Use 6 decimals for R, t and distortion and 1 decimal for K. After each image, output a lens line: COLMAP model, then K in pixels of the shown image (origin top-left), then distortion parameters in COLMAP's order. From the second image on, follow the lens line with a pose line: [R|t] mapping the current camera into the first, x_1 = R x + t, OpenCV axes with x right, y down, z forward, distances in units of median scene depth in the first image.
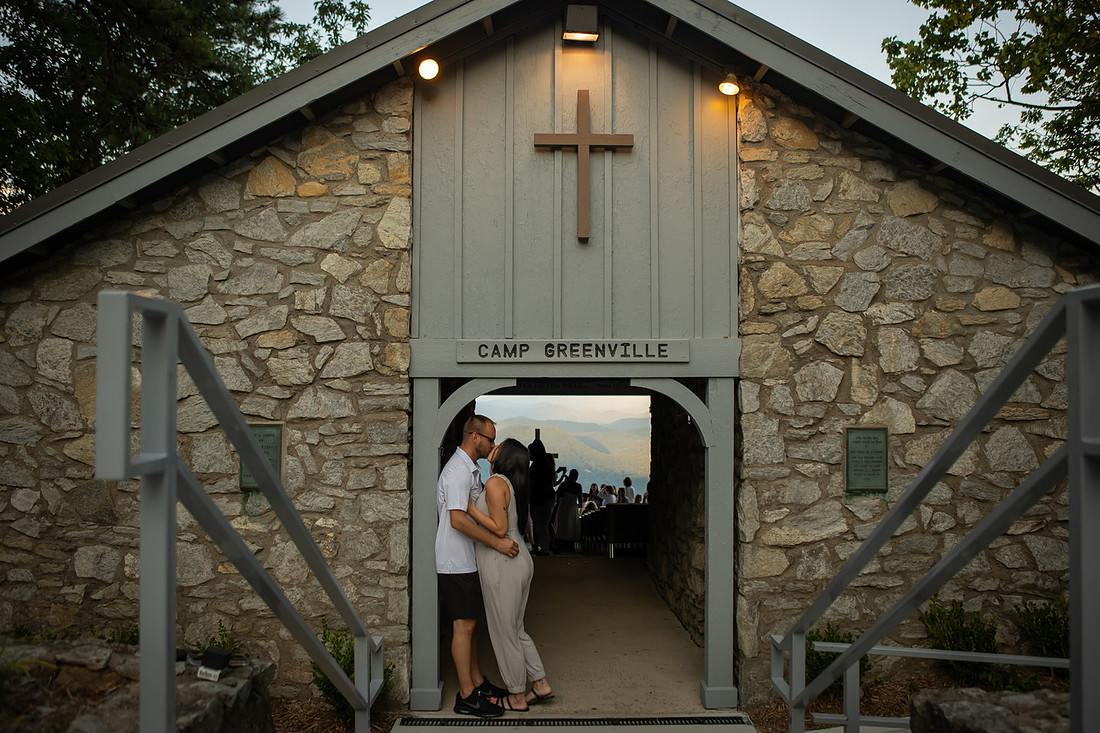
lens RADIAL K [[1009.5, 0, 549.5], [0, 1009.5, 366.3], [0, 0, 1]] dist [-0.003083, 0.000000]
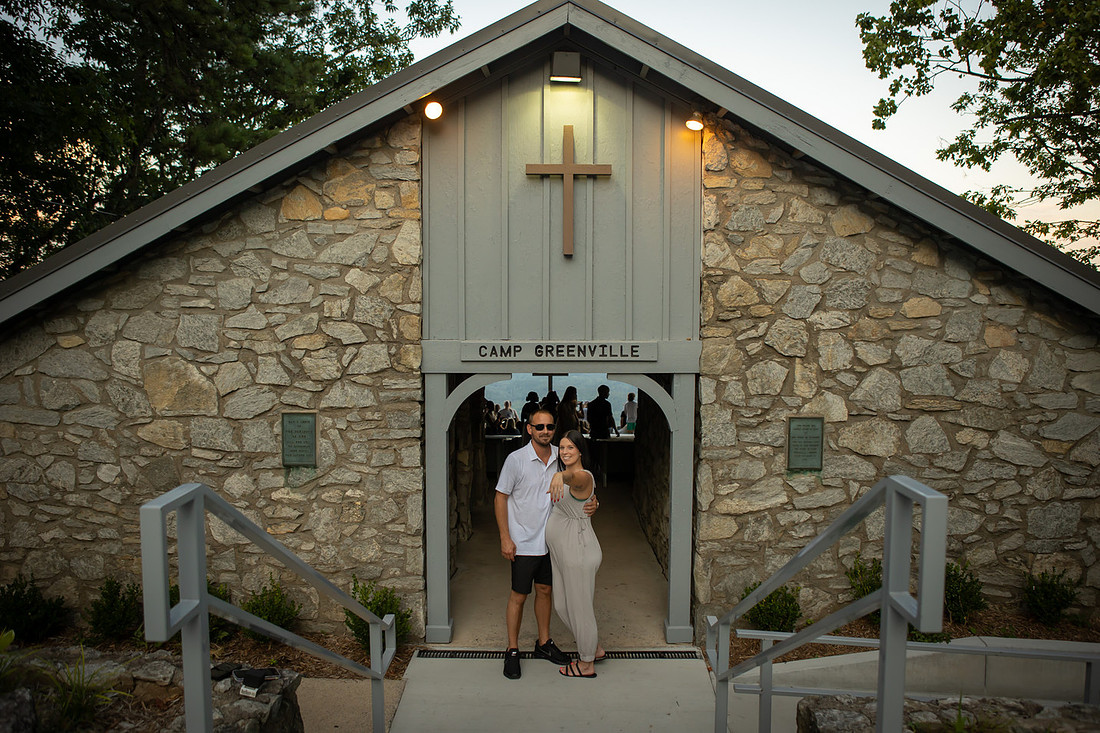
lens RADIAL K [[891.0, 0, 549.7], [0, 891.0, 366.2], [0, 0, 1]] dist [-0.016558, -0.011094]
pose [[0.999800, 0.002345, -0.019882, 0.033336], [-0.000276, 0.994636, 0.103441, -0.106268], [0.020018, -0.103415, 0.994437, -0.039807]]
